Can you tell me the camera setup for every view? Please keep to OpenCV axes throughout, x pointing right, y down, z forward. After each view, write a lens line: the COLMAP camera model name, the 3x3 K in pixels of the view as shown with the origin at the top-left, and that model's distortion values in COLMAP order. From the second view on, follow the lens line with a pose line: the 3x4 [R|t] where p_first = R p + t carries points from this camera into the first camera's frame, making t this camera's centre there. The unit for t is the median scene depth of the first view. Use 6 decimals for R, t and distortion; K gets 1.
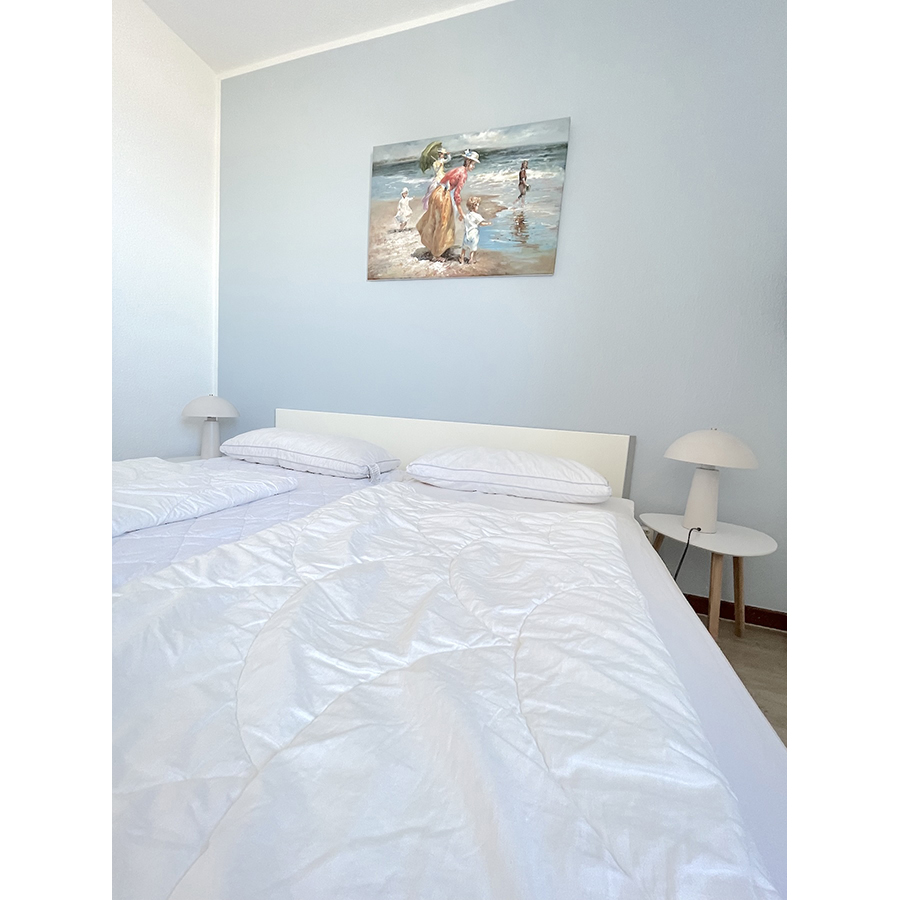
lens RADIAL K [[359.3, 0, 451.6], [0, 359.3, 449.7], [0, 0, 1]] dist [-0.002004, -0.000137]
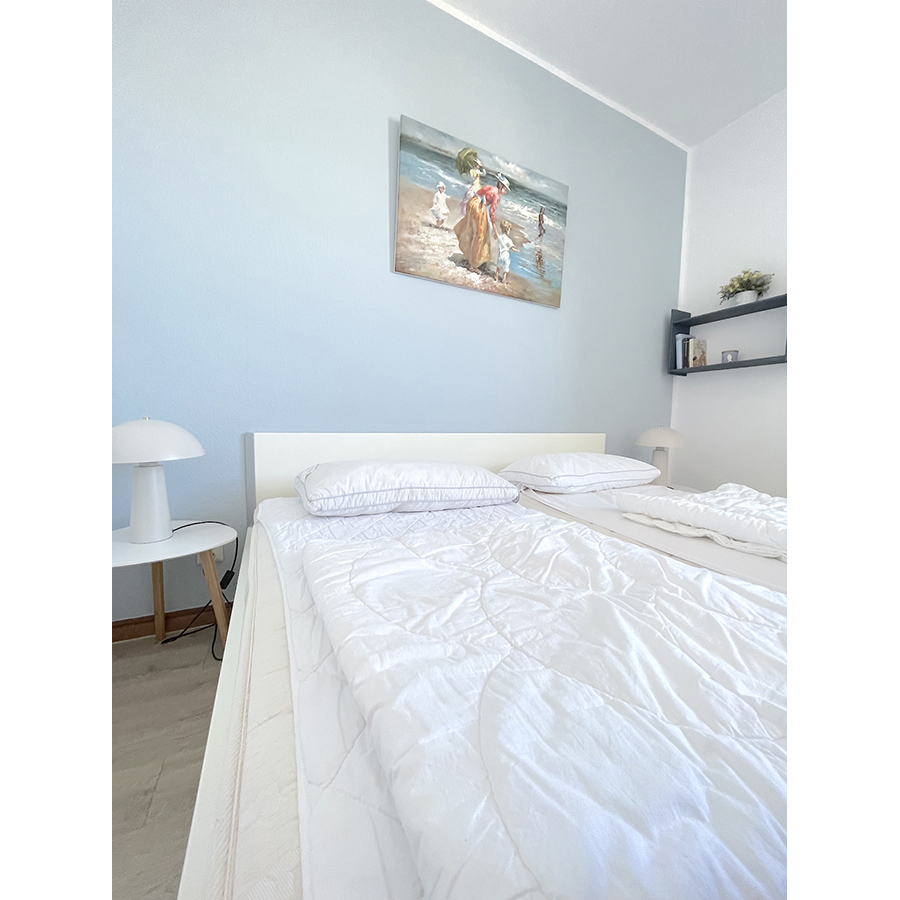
lens RADIAL K [[359.3, 0, 451.8], [0, 359.3, 450.1], [0, 0, 1]] dist [-0.002004, -0.000137]
pose [[0.715283, -0.114955, 0.689315, -0.841929], [0.107155, 0.992755, 0.054367, -0.103757], [-0.690570, 0.034976, 0.722419, 0.358240]]
